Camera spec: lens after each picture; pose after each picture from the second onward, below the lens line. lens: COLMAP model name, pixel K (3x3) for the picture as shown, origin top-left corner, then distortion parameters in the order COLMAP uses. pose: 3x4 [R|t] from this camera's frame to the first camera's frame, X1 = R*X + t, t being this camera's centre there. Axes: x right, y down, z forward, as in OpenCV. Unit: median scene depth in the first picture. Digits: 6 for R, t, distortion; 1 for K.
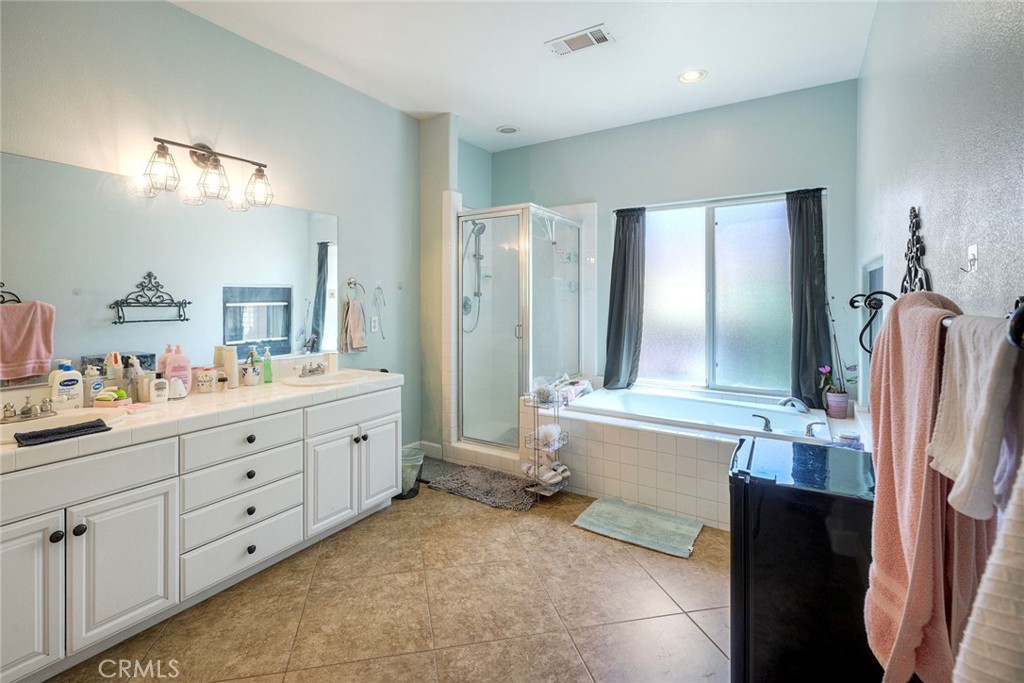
lens RADIAL K [[459.2, 0, 510.6], [0, 459.2, 299.3], [0, 0, 1]] dist [-0.000234, -0.000004]
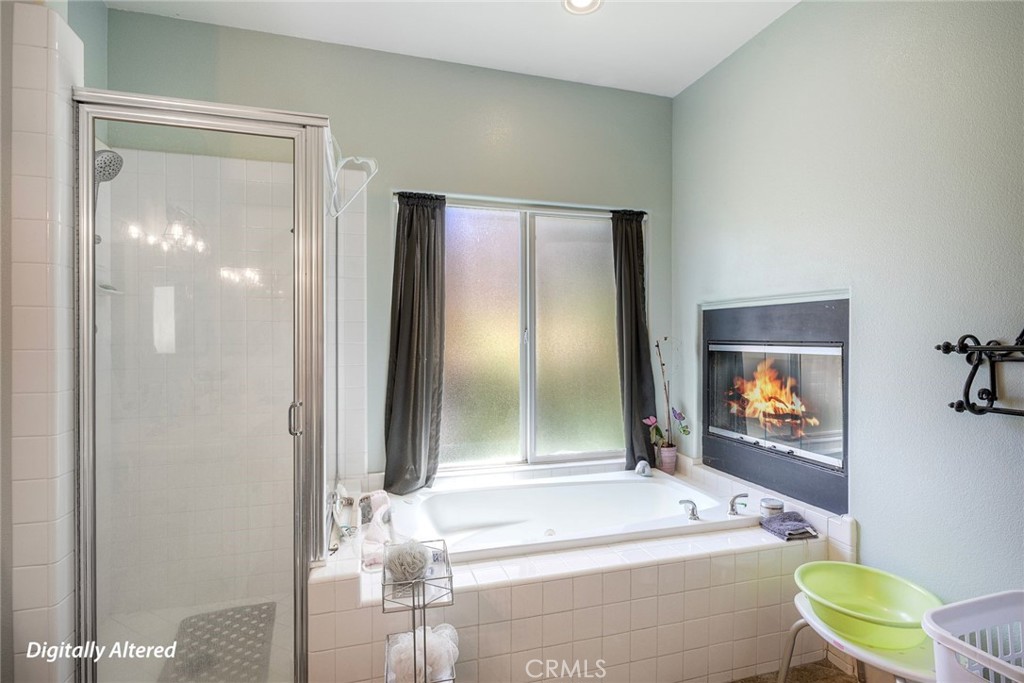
lens RADIAL K [[495.1, 0, 512.0], [0, 495.1, 341.5], [0, 0, 1]] dist [0.000099, -0.000021]
pose [[0.669591, -0.005697, 0.742708, -0.171568], [0.000638, 0.999975, 0.007095, -0.004340], [-0.742730, -0.004277, 0.669578, 0.513876]]
